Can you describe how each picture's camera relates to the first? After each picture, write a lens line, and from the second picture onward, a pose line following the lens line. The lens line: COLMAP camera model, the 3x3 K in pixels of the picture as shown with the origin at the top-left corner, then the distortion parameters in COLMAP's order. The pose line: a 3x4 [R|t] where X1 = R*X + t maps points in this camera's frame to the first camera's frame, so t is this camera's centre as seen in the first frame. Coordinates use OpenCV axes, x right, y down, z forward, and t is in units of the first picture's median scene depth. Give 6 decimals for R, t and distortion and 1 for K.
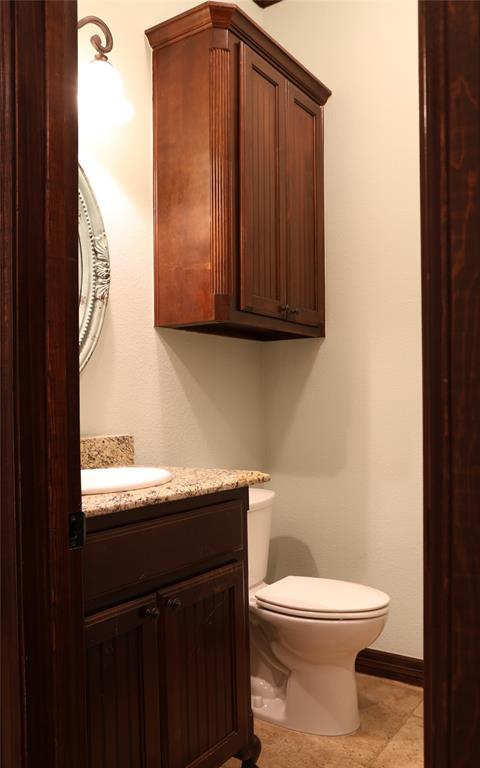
lens RADIAL K [[618.8, 0, 240.3], [0, 618.8, 408.3], [0, 0, 1]] dist [0.000003, -0.000024]
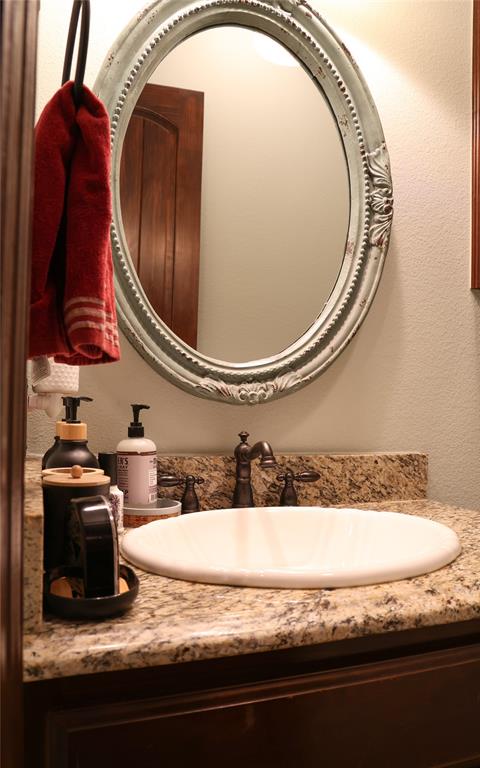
lens RADIAL K [[579.7, 0, 239.8], [0, 579.7, 409.9], [0, 0, 1]] dist [-0.069905, 0.003845]
pose [[0.831401, 0.032264, -0.554736, -0.002842], [-0.031440, 0.999445, 0.011008, -0.003417], [0.554783, 0.008289, 0.831954, 0.415236]]
